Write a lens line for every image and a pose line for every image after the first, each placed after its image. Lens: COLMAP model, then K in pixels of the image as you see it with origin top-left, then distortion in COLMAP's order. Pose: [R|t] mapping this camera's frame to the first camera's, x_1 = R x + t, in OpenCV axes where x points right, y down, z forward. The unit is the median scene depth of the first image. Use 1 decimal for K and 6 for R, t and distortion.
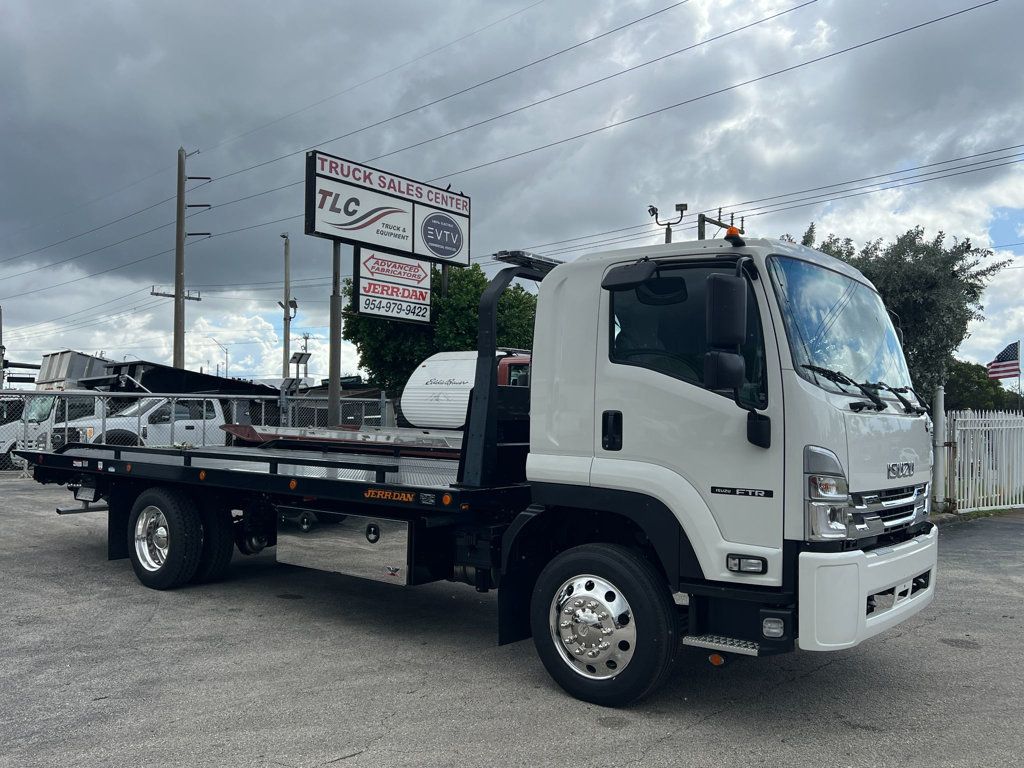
lens RADIAL K [[903.9, 0, 506.9], [0, 903.9, 392.9], [0, 0, 1]] dist [0.051071, -0.002307]
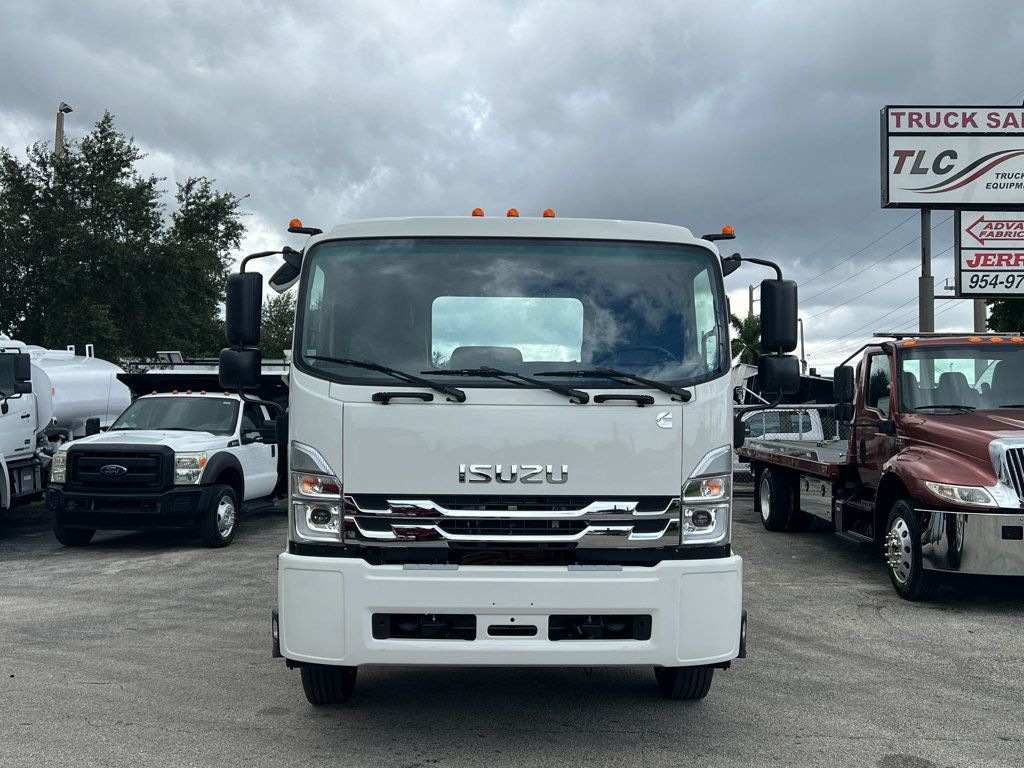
lens RADIAL K [[1063.9, 0, 512.0], [0, 1063.9, 384.0], [0, 0, 1]] dist [0.069403, -0.013721]
pose [[0.634357, -0.041053, -0.771949, 0.558015], [0.025729, 0.999157, -0.031992, 0.016678], [0.772612, 0.000433, 0.634879, 0.193982]]
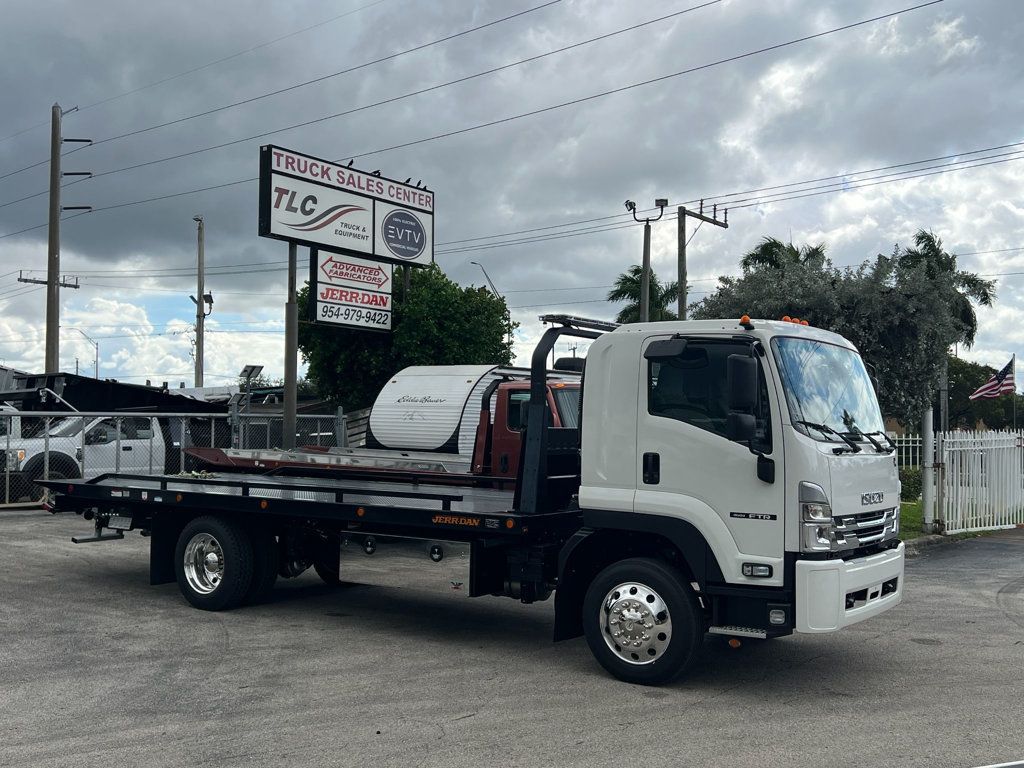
lens RADIAL K [[1126.8, 0, 512.0], [0, 1126.8, 384.0], [0, 0, 1]] dist [0.091708, -0.010516]
pose [[0.997236, 0.000032, 0.074306, -0.093562], [0.000474, 0.999977, -0.006794, -0.031637], [-0.074304, 0.006810, 0.997212, -0.271499]]
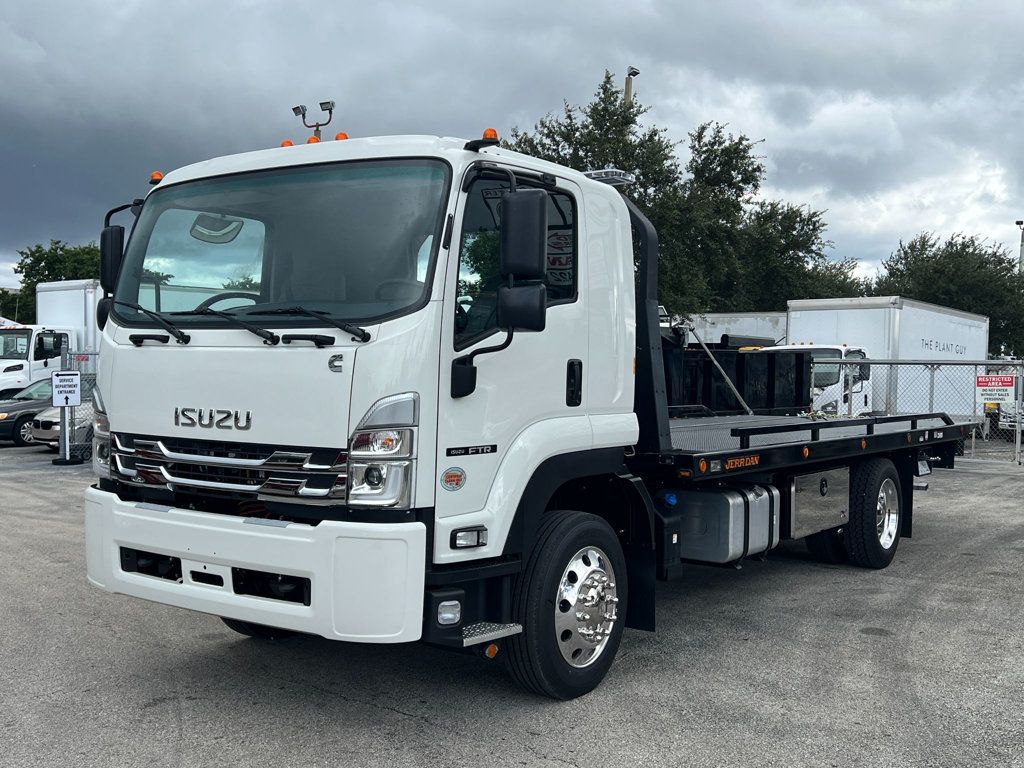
lens RADIAL K [[1123.9, 0, 512.0], [0, 1123.9, 384.0], [0, 0, 1]] dist [0.019947, -0.012595]
pose [[0.058511, -0.005988, -0.998269, 0.673794], [0.011408, 0.999921, -0.005329, 0.030356], [0.998222, -0.011077, 0.058574, 0.576702]]
